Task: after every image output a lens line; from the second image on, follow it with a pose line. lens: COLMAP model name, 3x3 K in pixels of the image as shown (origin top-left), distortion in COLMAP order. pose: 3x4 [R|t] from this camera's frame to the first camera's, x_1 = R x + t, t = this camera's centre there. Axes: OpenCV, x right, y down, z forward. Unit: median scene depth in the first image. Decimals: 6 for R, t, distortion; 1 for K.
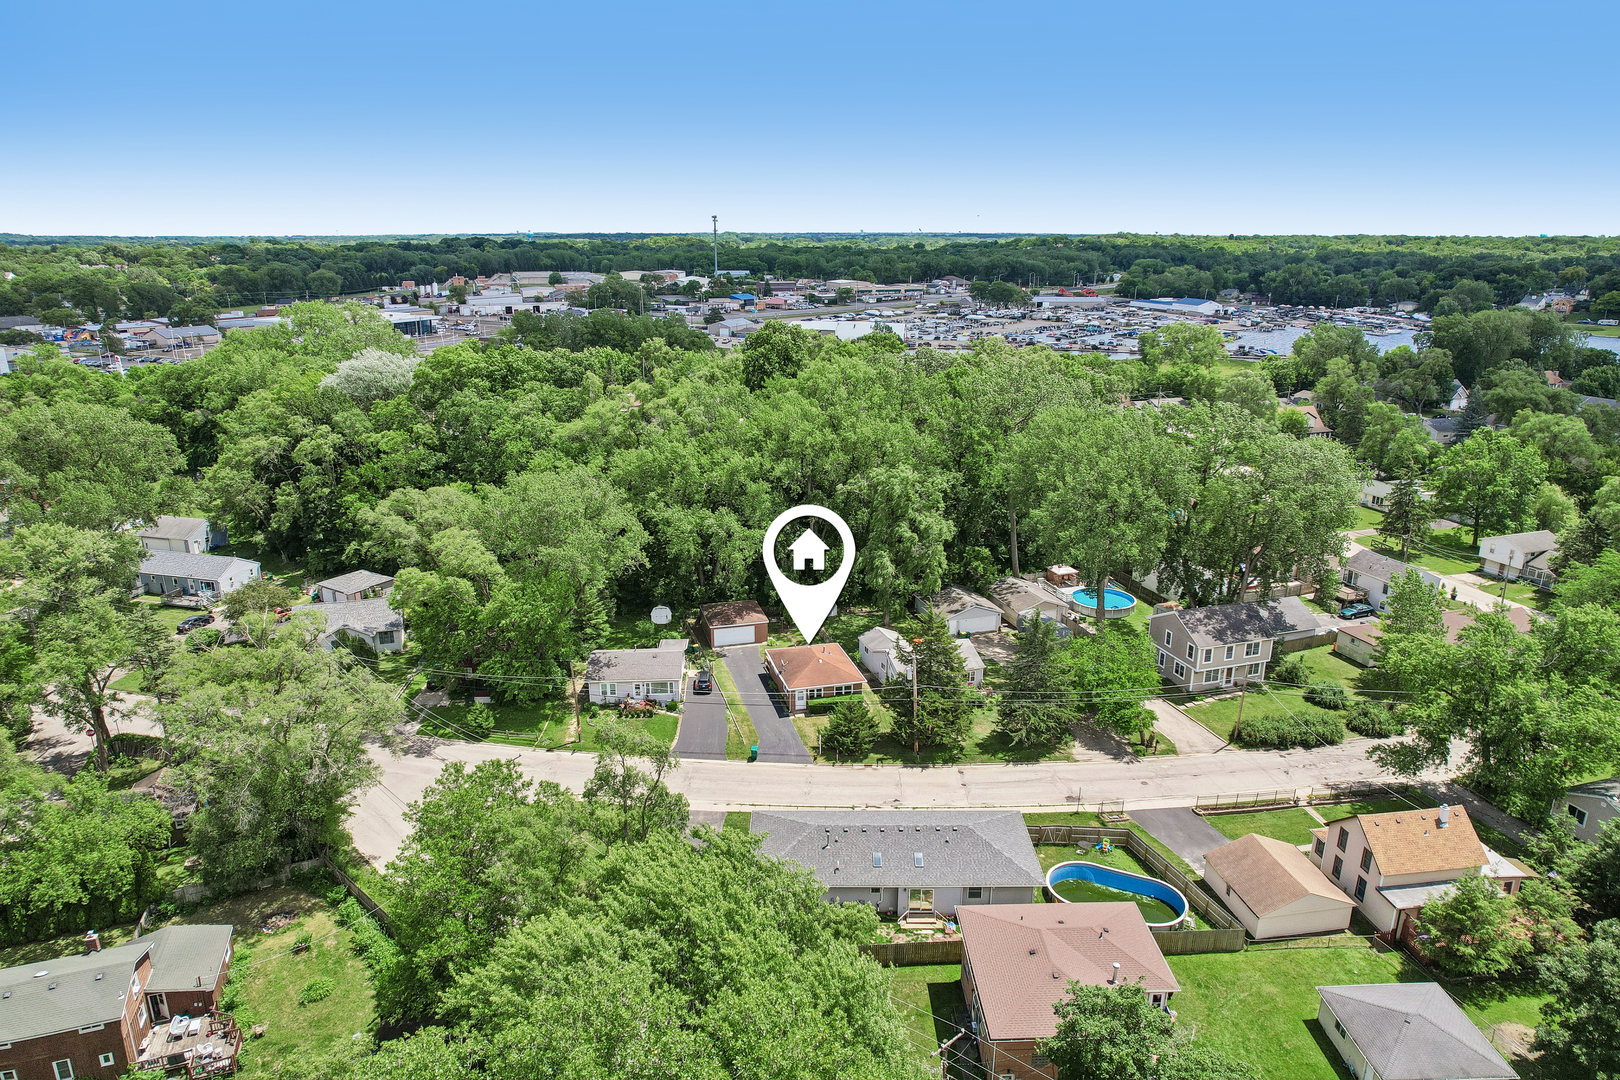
lens RADIAL K [[1010.7, 0, 810.0], [0, 1010.7, 540.0], [0, 0, 1]] dist [-0.061939, 0.000803]
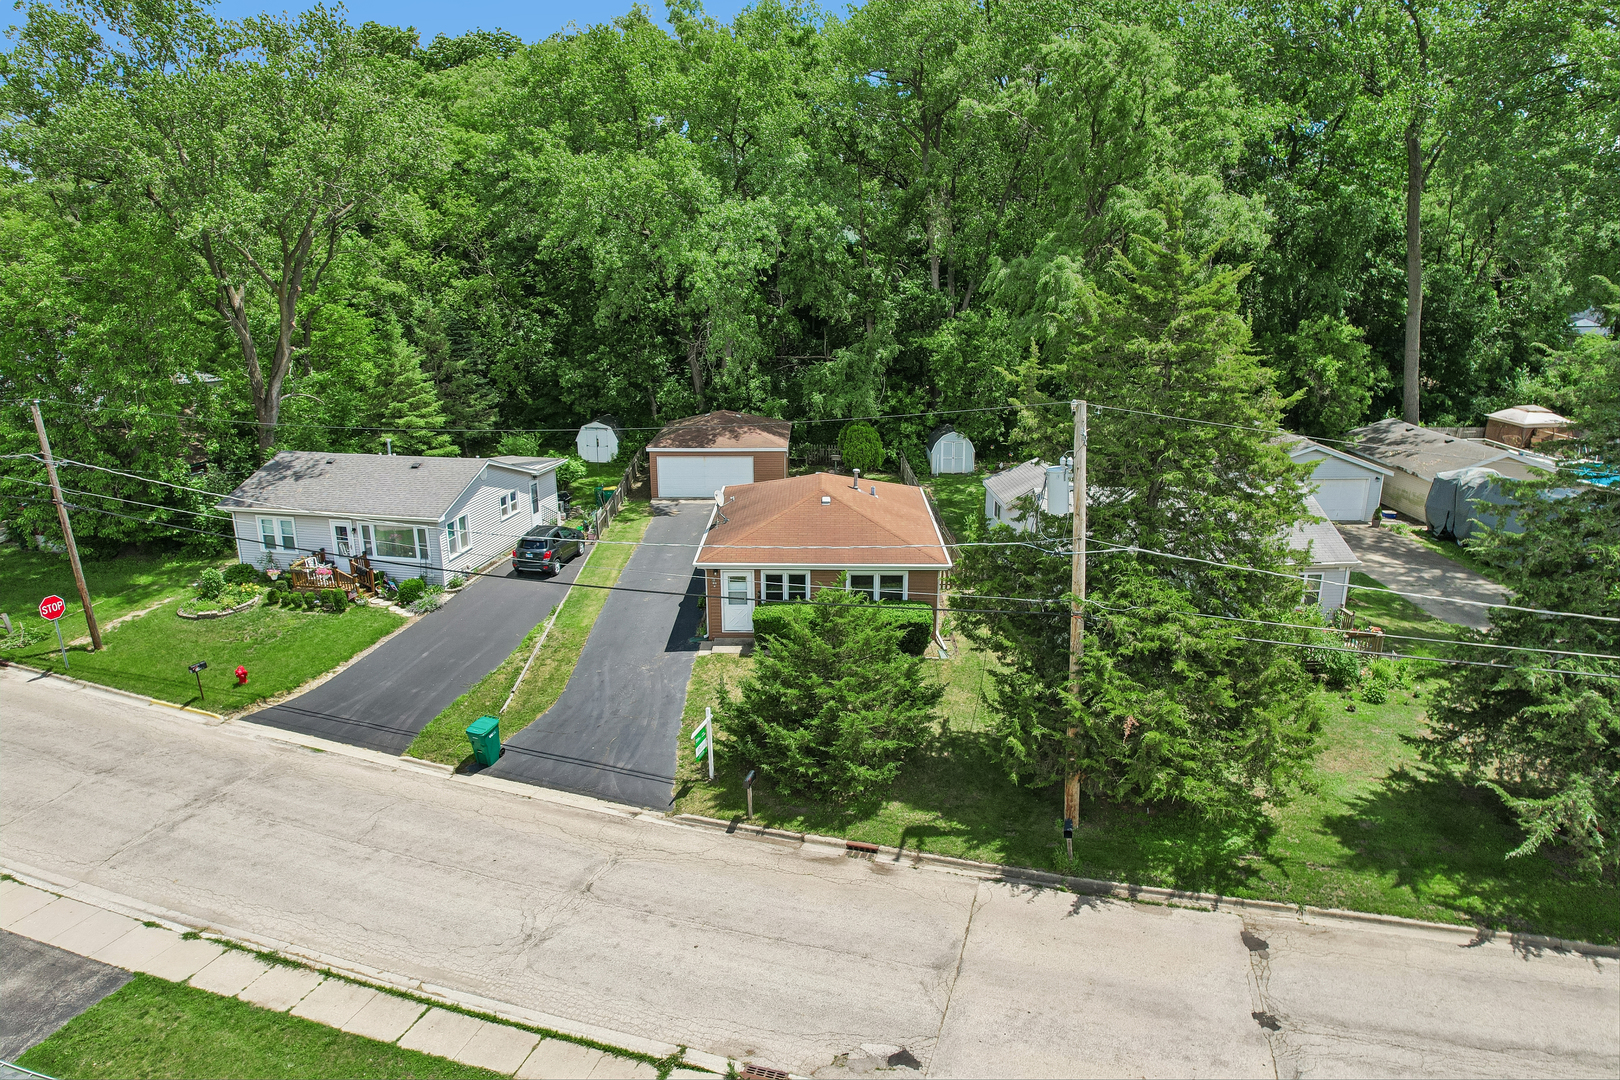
lens RADIAL K [[1010.7, 0, 810.0], [0, 1010.7, 540.0], [0, 0, 1]] dist [-0.061939, 0.000803]
pose [[0.960388, 0.070024, -0.269725, 0.105852], [-0.071646, 0.997423, 0.003841, 0.145091], [0.269299, 0.015636, 0.962930, 0.744451]]
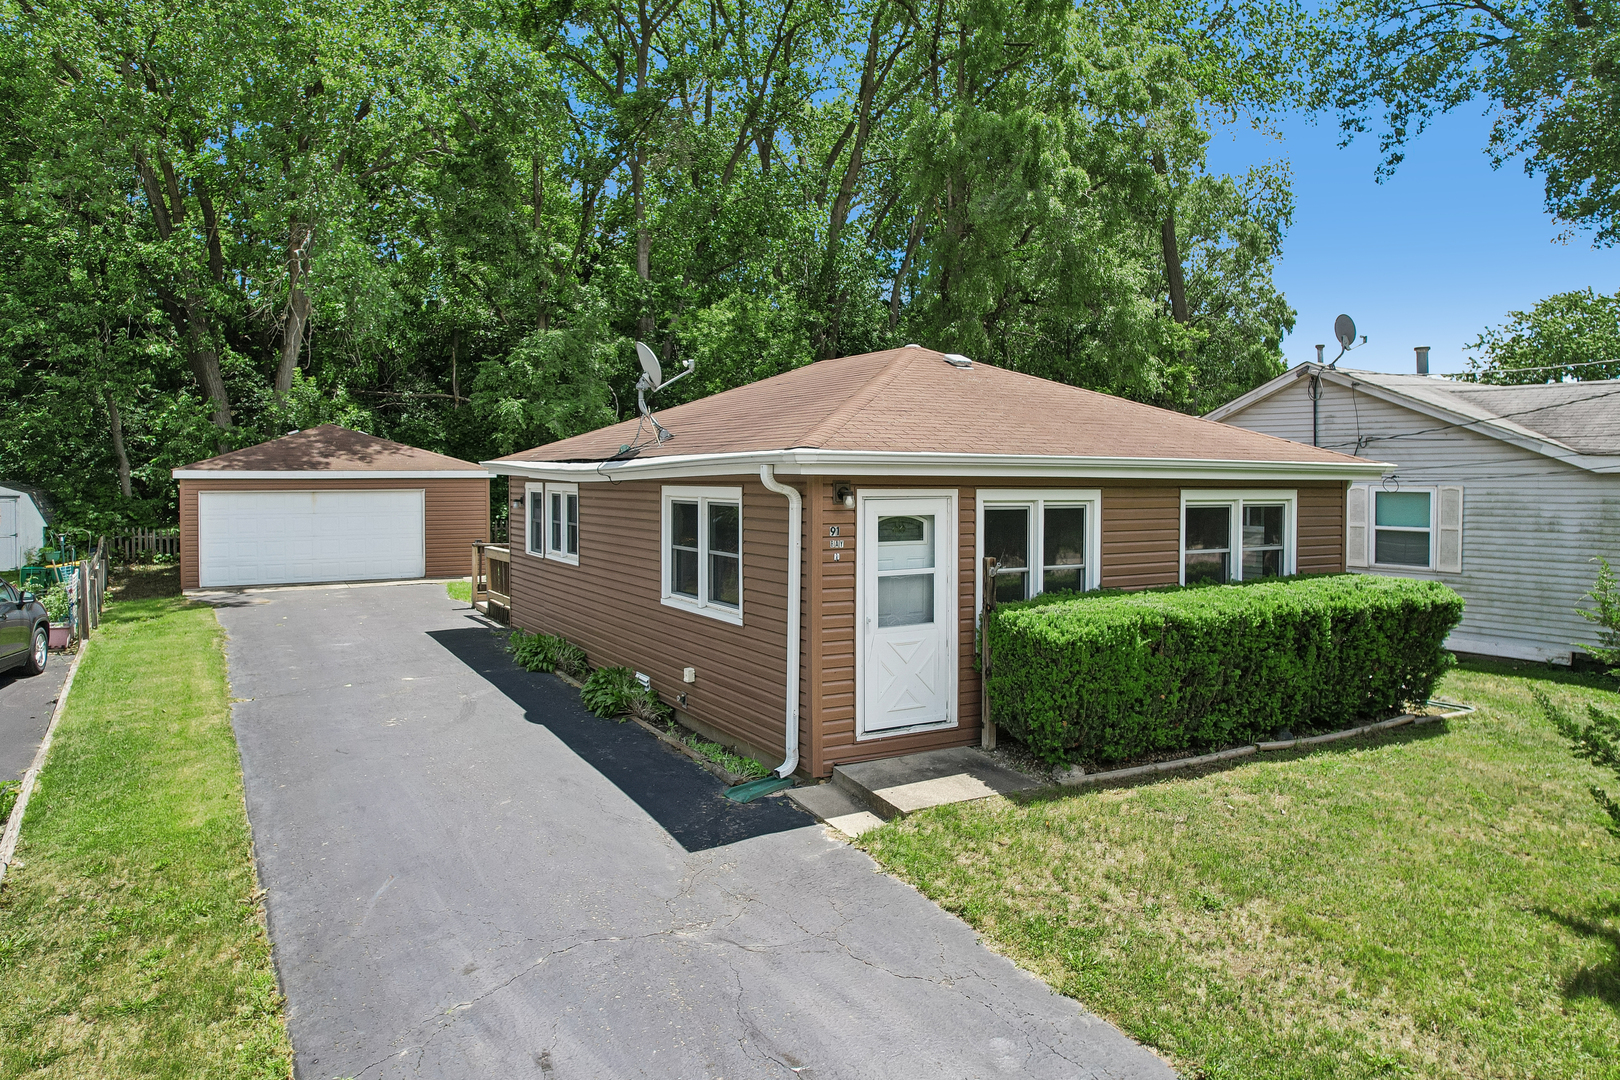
lens RADIAL K [[1010.7, 0, 810.0], [0, 1010.7, 540.0], [0, 0, 1]] dist [-0.061939, 0.000803]
pose [[0.963319, -0.029397, 0.266743, -0.043761], [0.091576, 0.970327, -0.223784, 0.182238], [-0.252249, 0.240002, 0.937427, 0.993159]]
